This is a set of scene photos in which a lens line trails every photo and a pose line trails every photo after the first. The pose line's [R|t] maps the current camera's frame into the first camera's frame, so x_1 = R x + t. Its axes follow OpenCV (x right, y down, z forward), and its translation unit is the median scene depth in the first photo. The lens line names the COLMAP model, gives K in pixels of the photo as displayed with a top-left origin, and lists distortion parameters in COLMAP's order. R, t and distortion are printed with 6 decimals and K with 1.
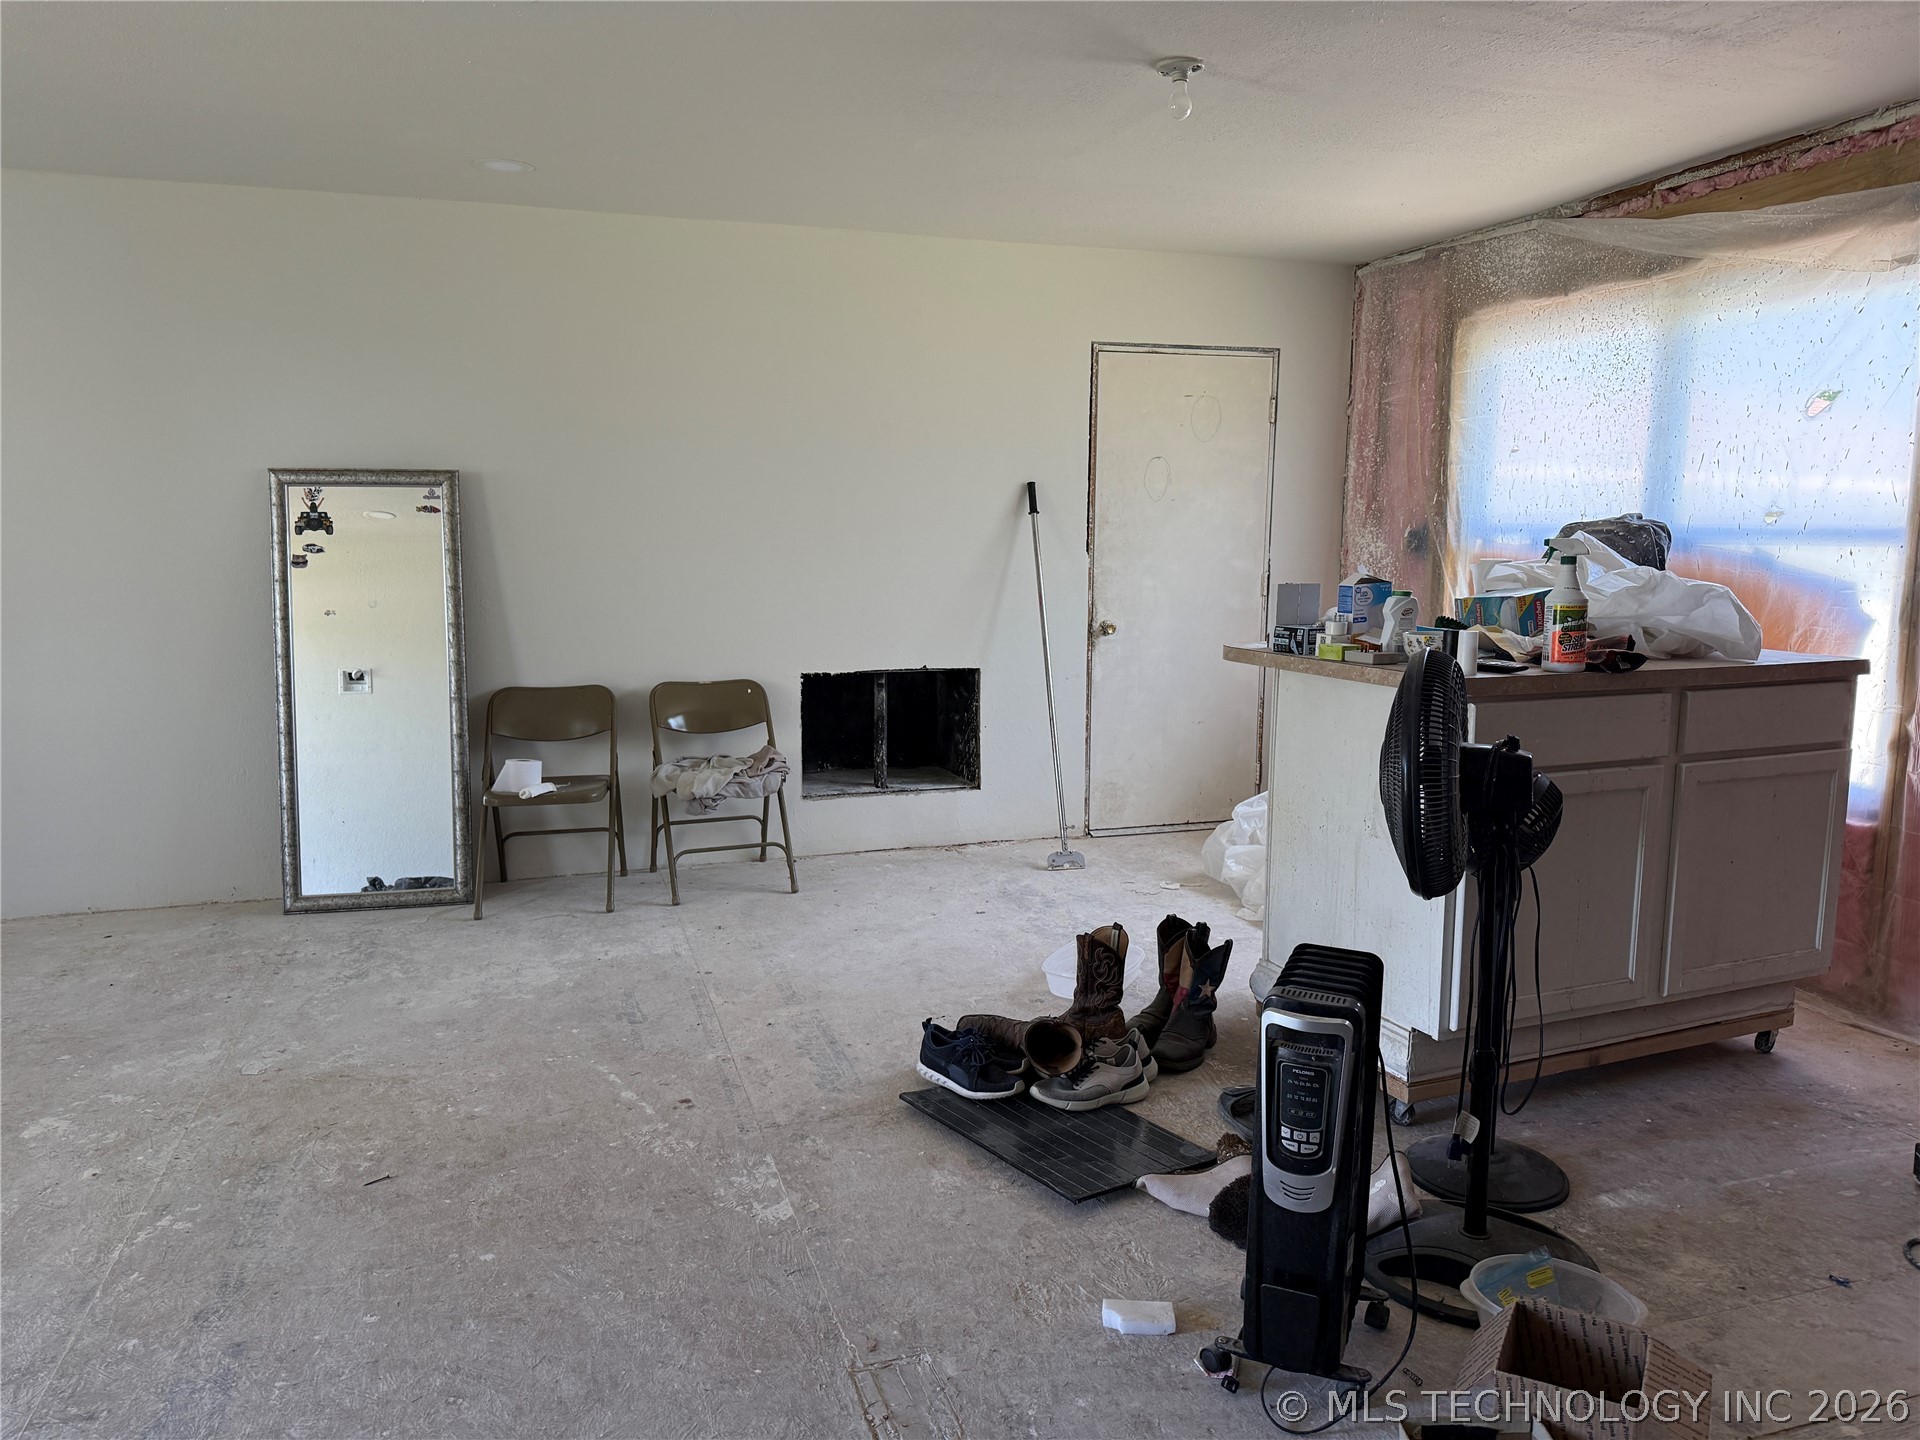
lens RADIAL K [[1350.8, 0, 951.3], [0, 1350.8, 722.1], [0, 0, 1]] dist [0.060199, -0.071921]
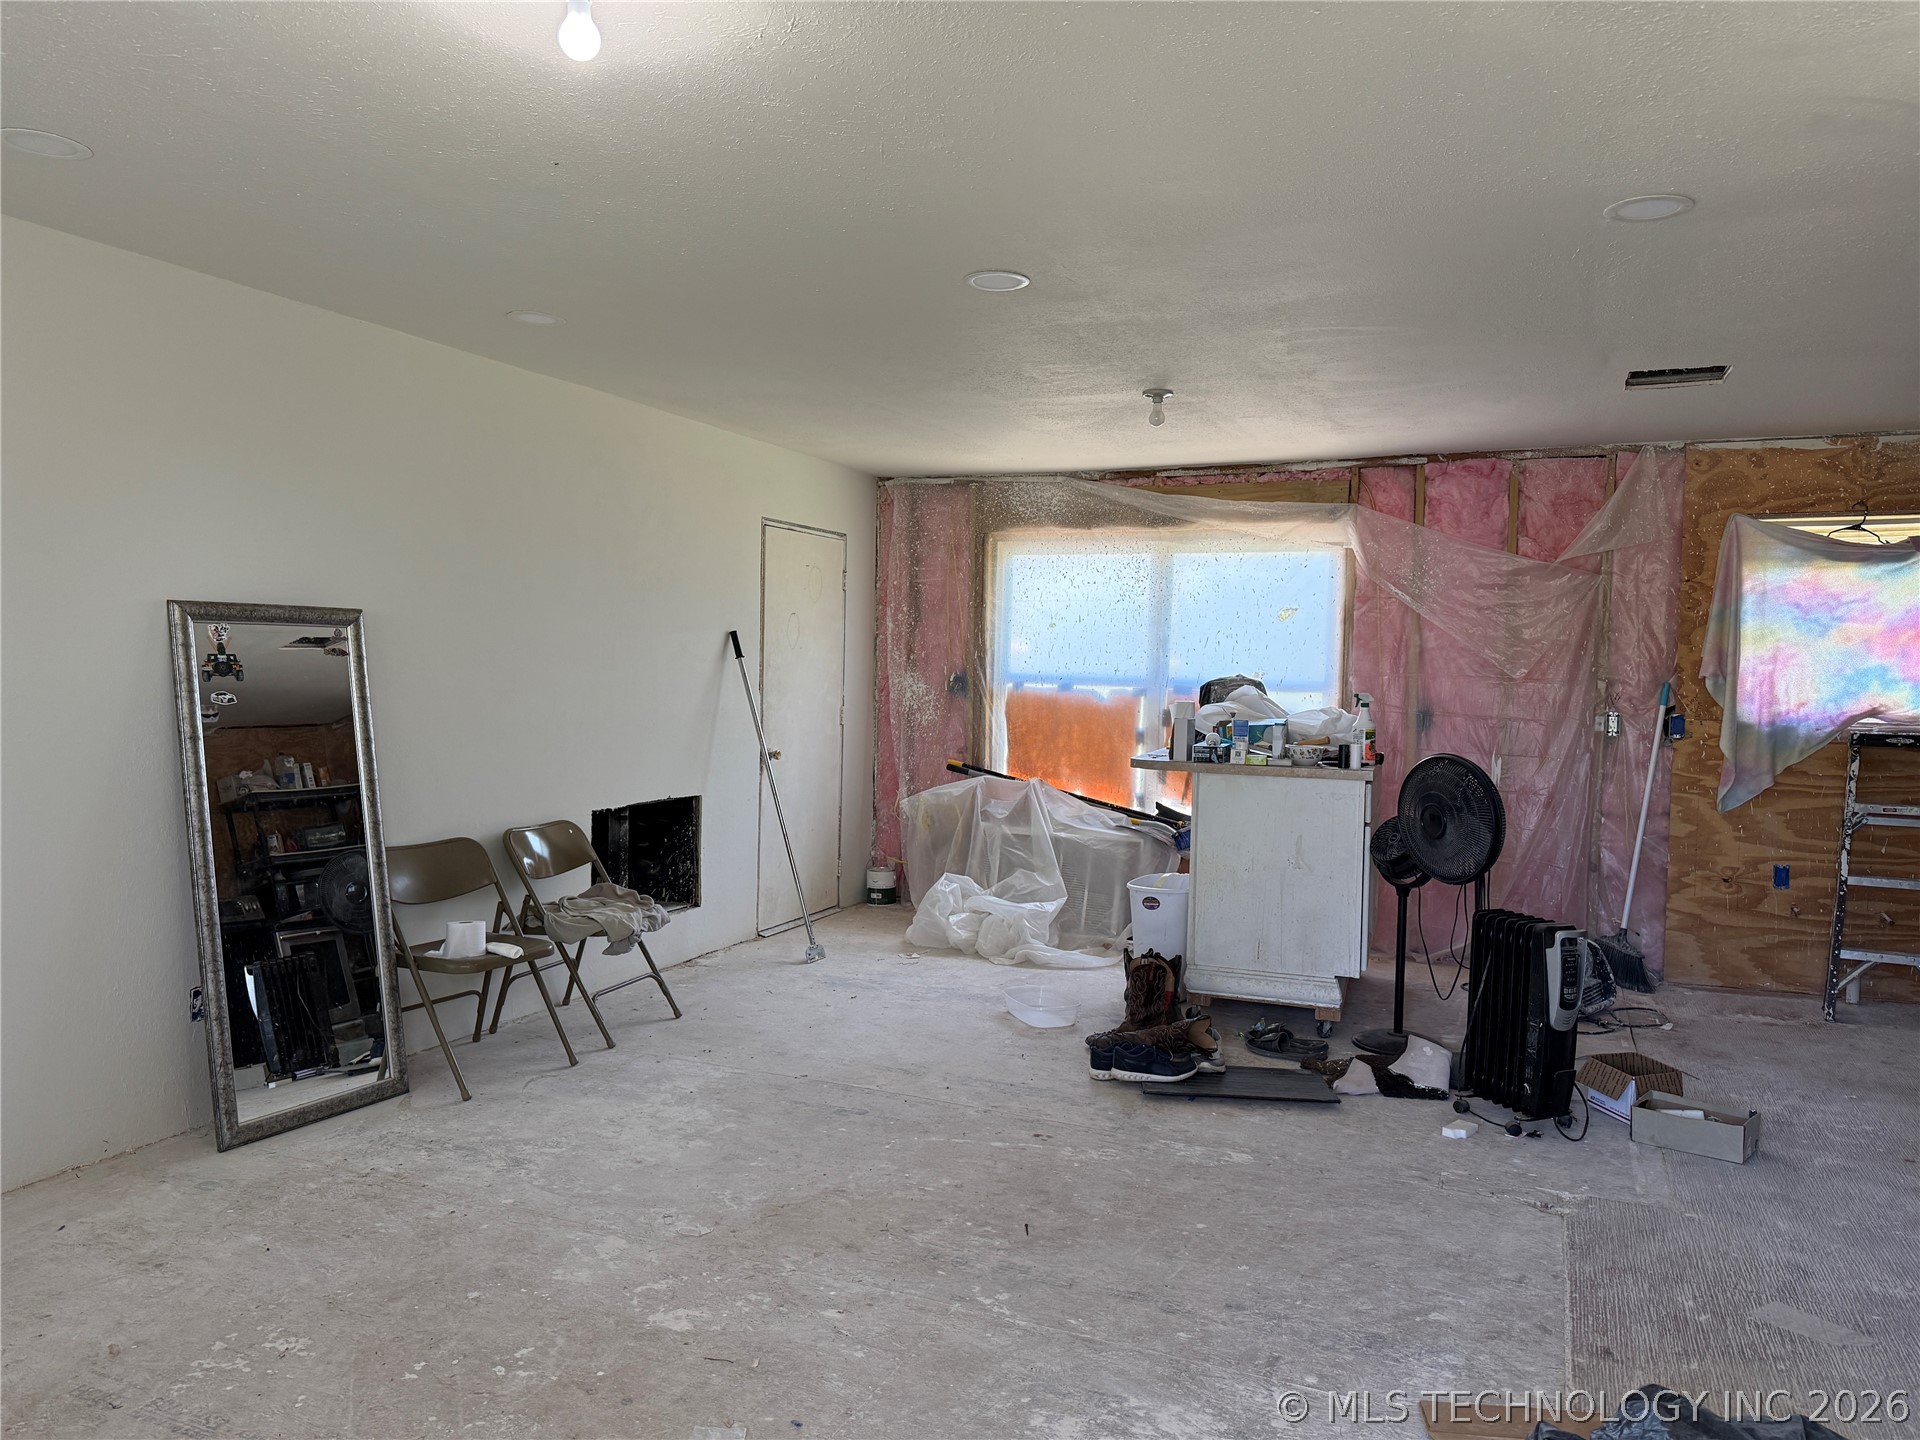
lens RADIAL K [[1350.8, 0, 951.3], [0, 1350.8, 722.1], [0, 0, 1]] dist [0.060199, -0.071921]
pose [[0.661384, -0.021334, 0.749744, -0.883957], [0.087437, 0.994973, -0.048821, -0.037160], [-0.744934, 0.097844, 0.659924, 0.140132]]
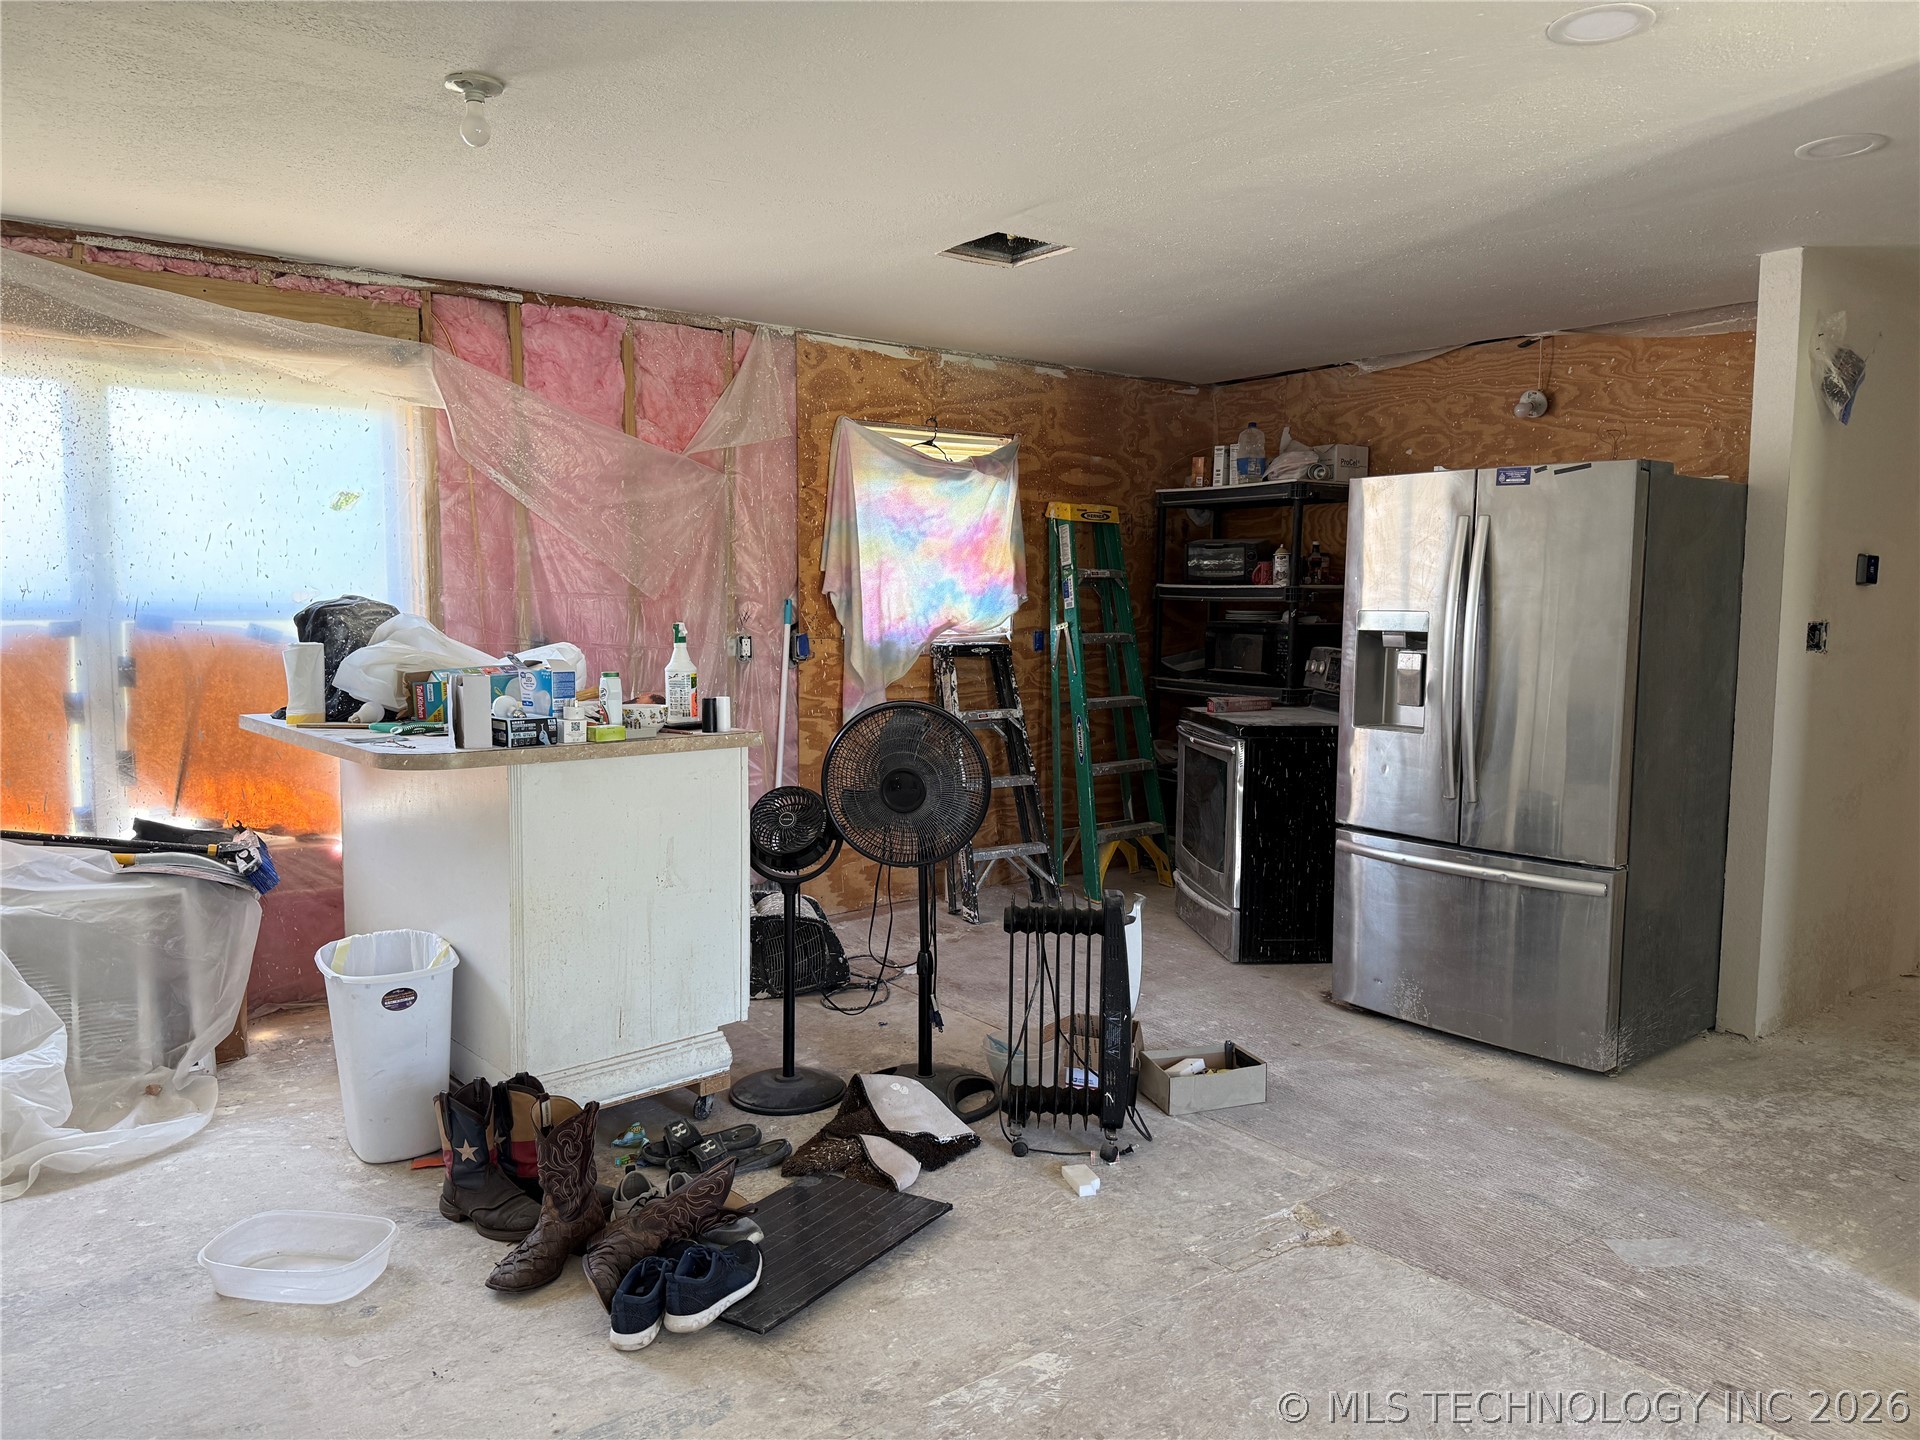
lens RADIAL K [[1351.3, 0, 966.8], [0, 1351.3, 727.0], [0, 0, 1]] dist [0.056098, -0.074035]
pose [[-0.341533, -0.096840, 0.934867, -0.585580], [0.122016, 0.981692, 0.146266, -0.130625], [-0.931916, 0.164023, -0.323464, 0.800310]]
